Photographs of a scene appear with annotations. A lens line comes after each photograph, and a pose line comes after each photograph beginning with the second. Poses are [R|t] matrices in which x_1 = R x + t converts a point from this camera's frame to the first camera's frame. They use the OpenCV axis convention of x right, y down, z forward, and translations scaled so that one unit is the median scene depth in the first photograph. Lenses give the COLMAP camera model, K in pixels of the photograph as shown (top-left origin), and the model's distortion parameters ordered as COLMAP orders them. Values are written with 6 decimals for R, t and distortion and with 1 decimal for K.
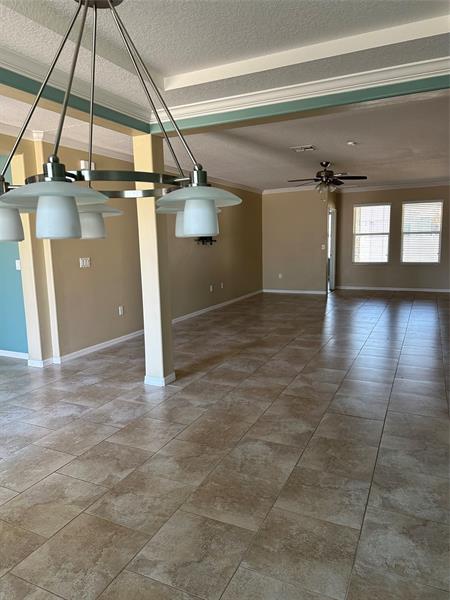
lens RADIAL K [[419.9, 0, 218.5], [0, 419.9, 305.4], [0, 0, 1]] dist [0.041936, -0.061384]
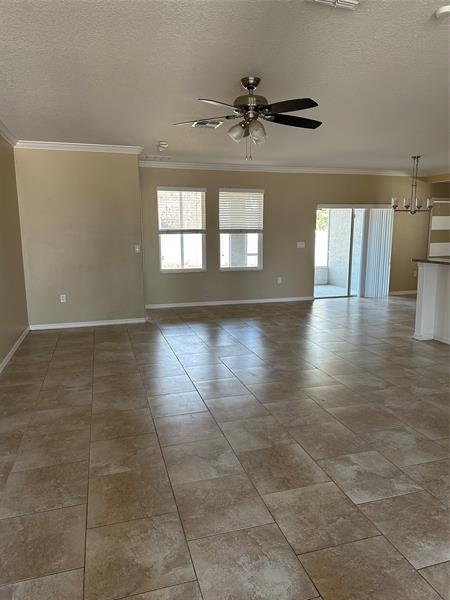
lens RADIAL K [[419.9, 0, 222.6], [0, 419.9, 300.6], [0, 0, 1]] dist [0.041936, -0.061384]
pose [[0.732009, -0.087594, 0.675640, -0.268387], [0.090006, 0.995442, 0.031541, -0.227304], [-0.675323, 0.037724, 0.736557, 1.477927]]
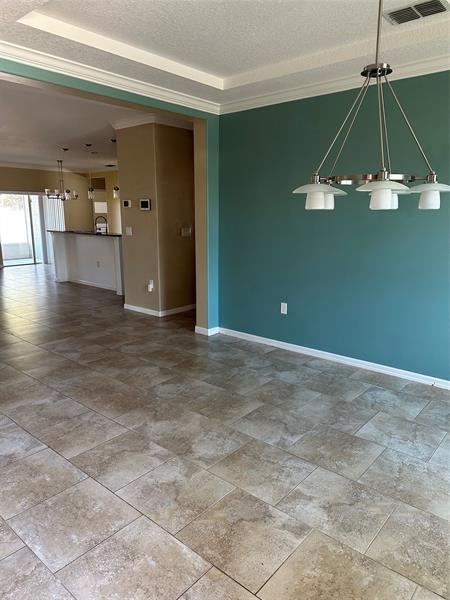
lens RADIAL K [[419.9, 0, 227.1], [0, 419.9, 306.5], [0, 0, 1]] dist [0.041936, -0.061384]
pose [[0.259486, -0.188595, 0.947153, -0.849373], [0.155728, 0.976083, 0.151692, -0.034309], [-0.953108, 0.108136, 0.282650, 0.433617]]
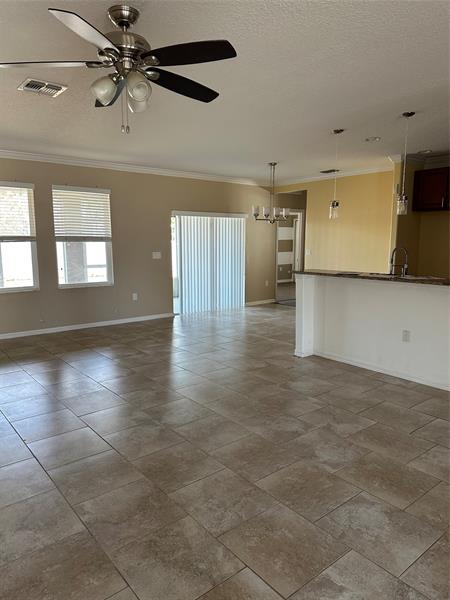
lens RADIAL K [[419.9, 0, 224.4], [0, 419.9, 299.5], [0, 0, 1]] dist [0.041936, -0.061384]
pose [[0.406036, -0.101017, 0.908257, -0.073337], [0.129712, 0.990180, 0.052141, -0.277603], [-0.904605, 0.096640, 0.415151, 1.792227]]
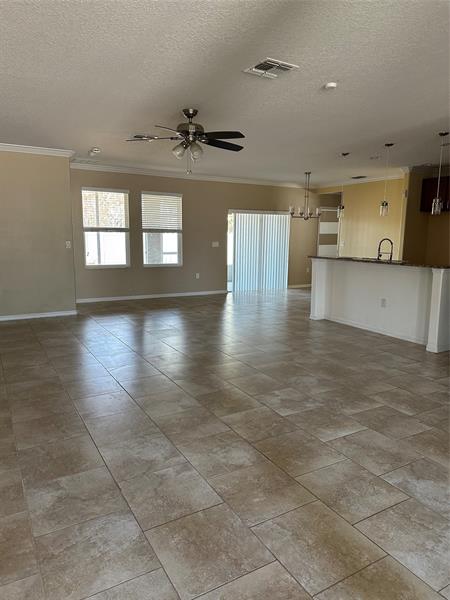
lens RADIAL K [[419.9, 0, 225.4], [0, 419.9, 295.2], [0, 0, 1]] dist [0.041936, -0.061384]
pose [[0.547812, -0.087136, 0.832052, -0.561833], [0.099793, 0.994266, 0.038421, -0.195232], [-0.830629, 0.061985, 0.553366, 1.389800]]
